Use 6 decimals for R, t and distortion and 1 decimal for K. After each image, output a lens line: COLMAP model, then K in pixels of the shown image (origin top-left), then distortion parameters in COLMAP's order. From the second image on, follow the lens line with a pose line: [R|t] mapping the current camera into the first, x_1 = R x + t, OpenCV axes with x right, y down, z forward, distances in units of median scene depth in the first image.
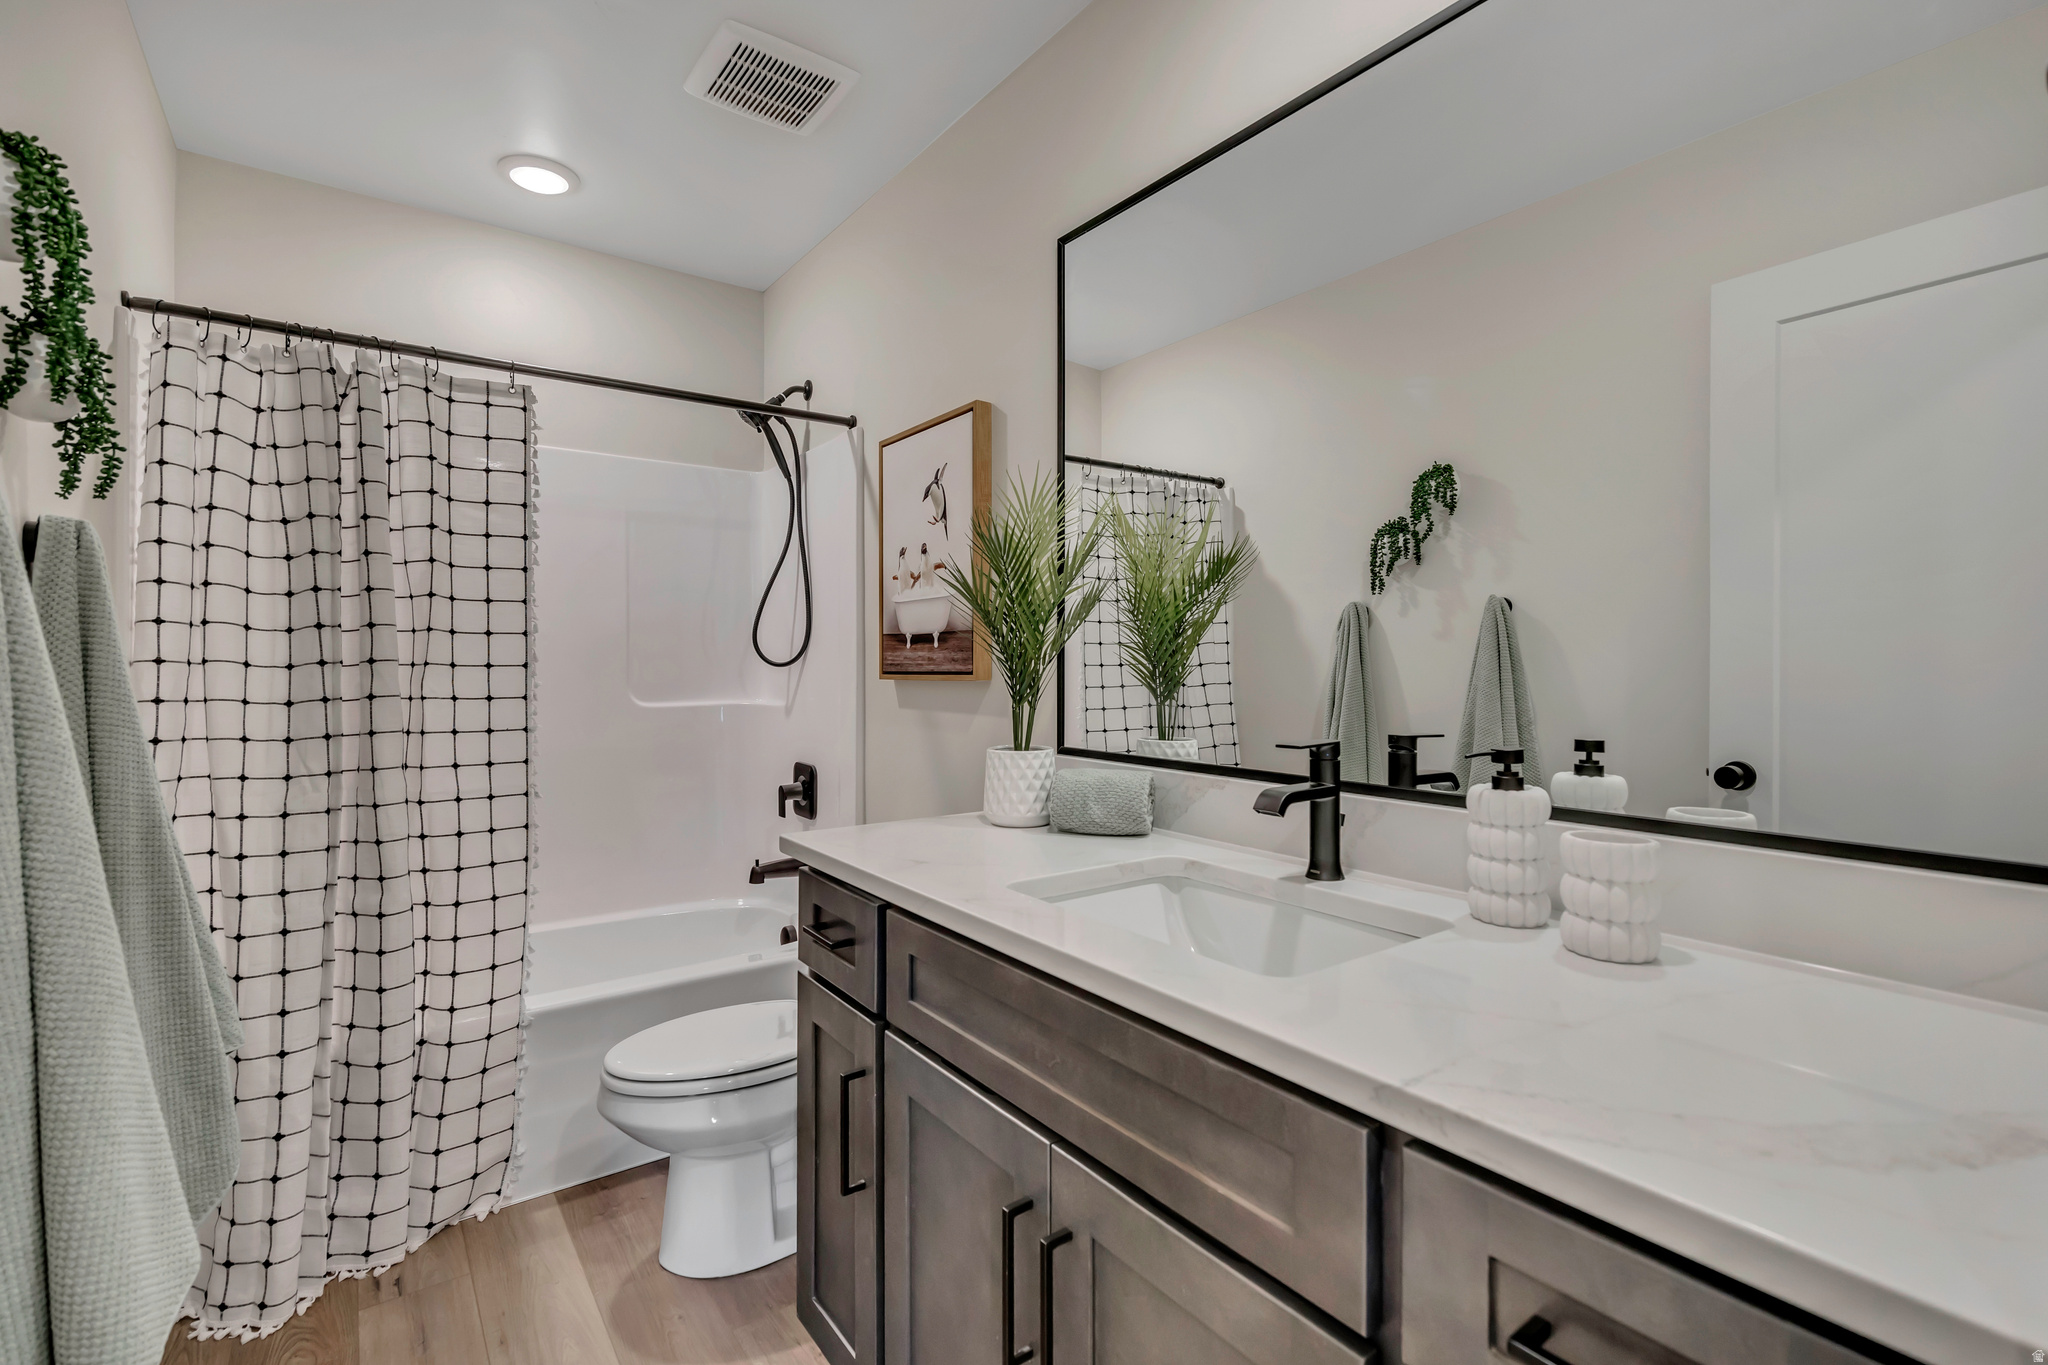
lens RADIAL K [[913.8, 0, 1032.4], [0, 913.8, 669.1], [0, 0, 1]] dist [0.001635, 0.000110]
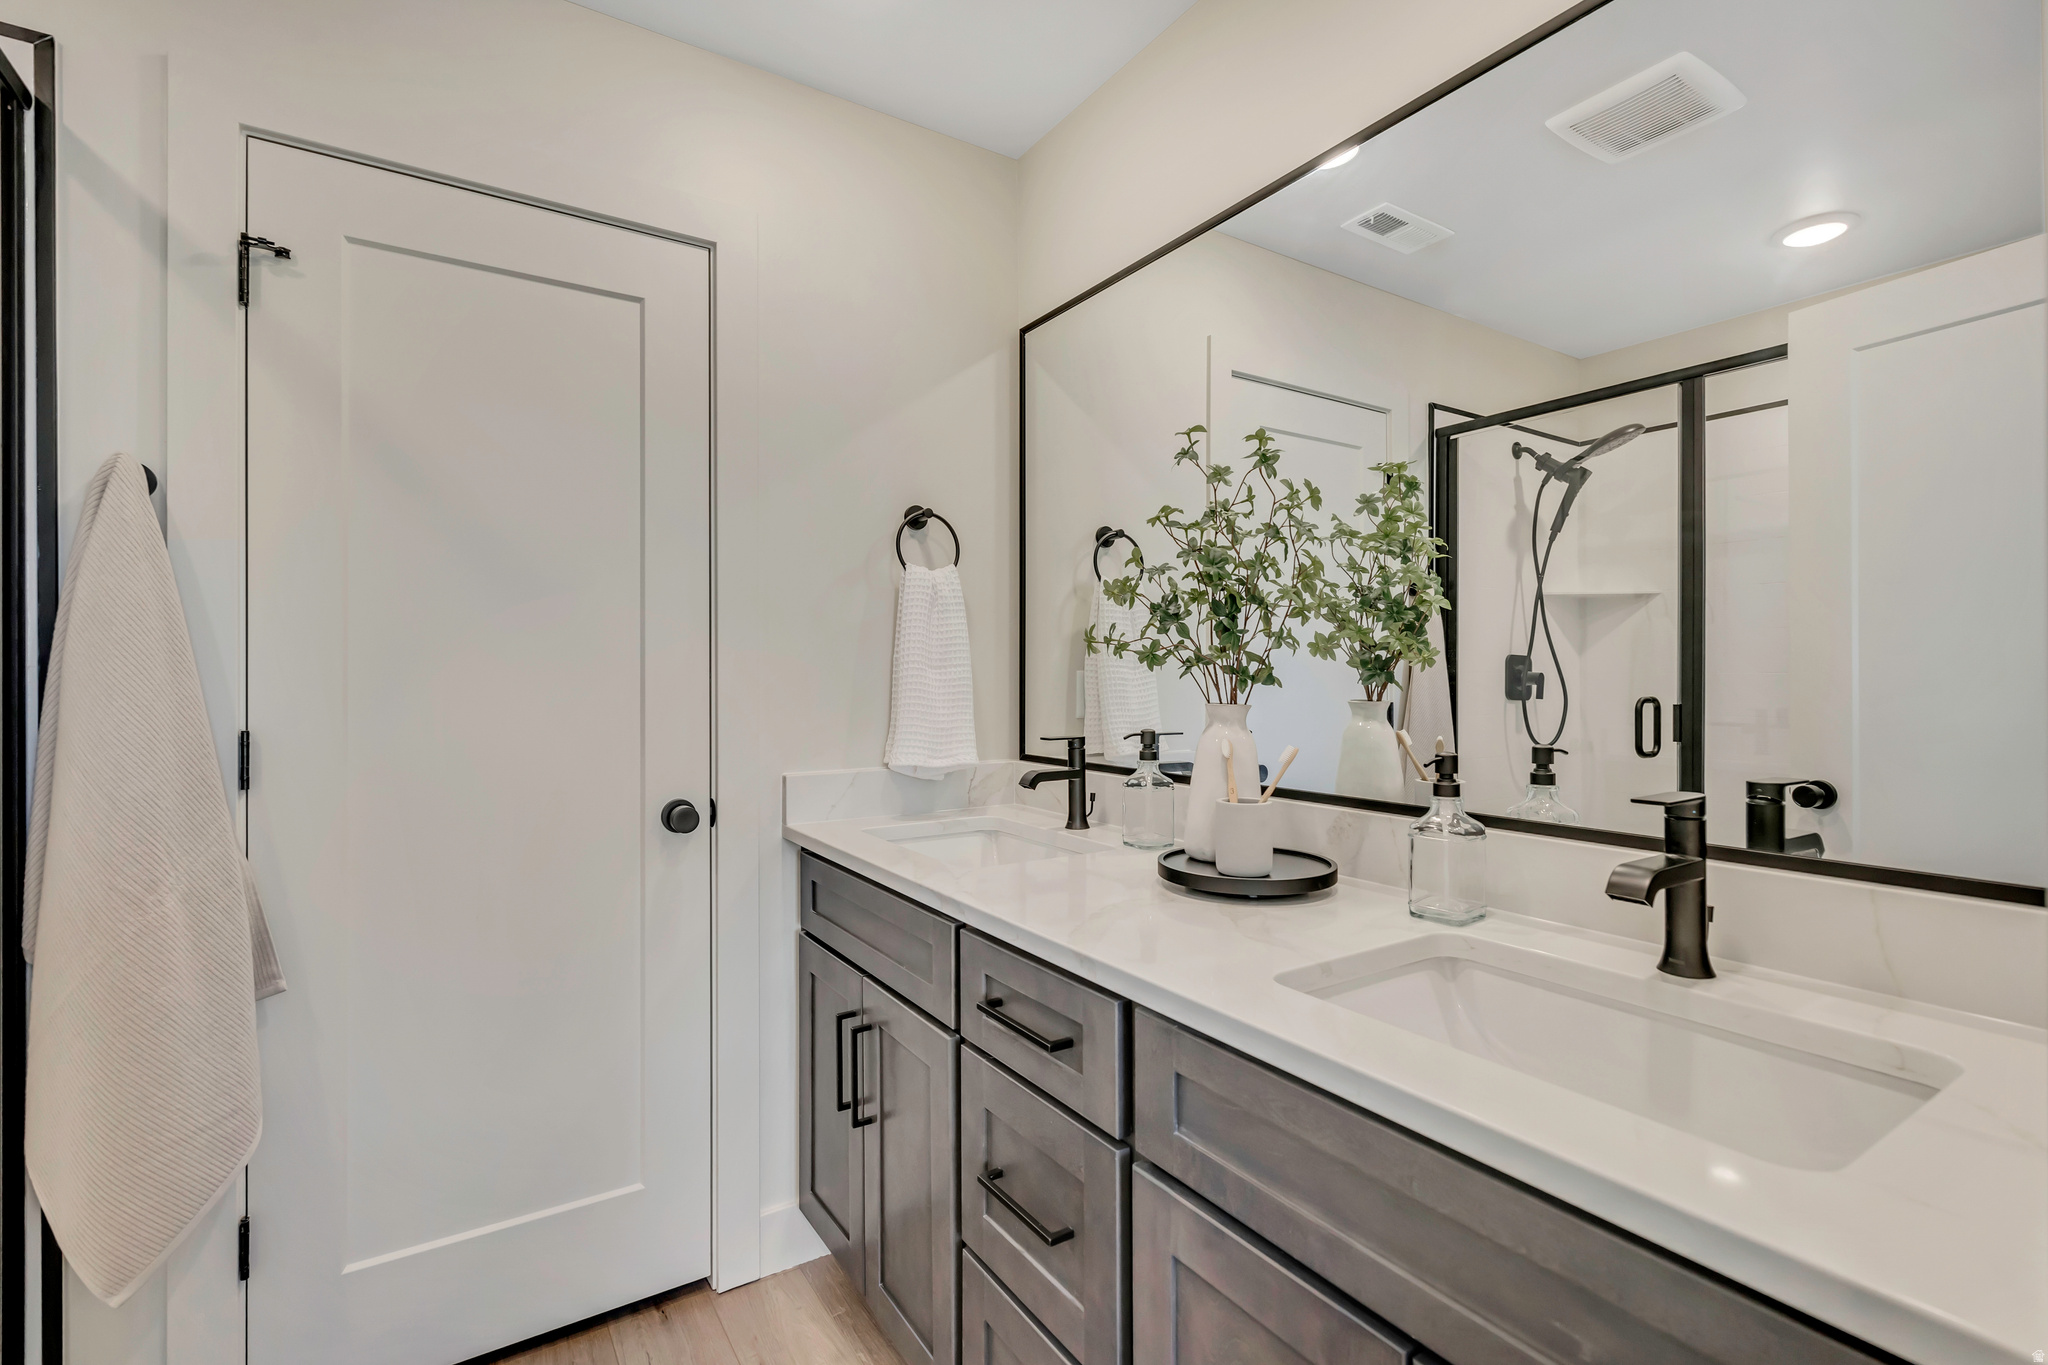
lens RADIAL K [[943.2, 0, 1024.0], [0, 943.2, 682.5], [0, 0, 1]] dist [-0.001389, -0.000266]
pose [[0.993800, -0.007619, -0.110924, 0.375319], [0.006797, 0.999947, -0.007780, 0.002860], [0.110977, 0.006978, 0.993798, -0.499584]]
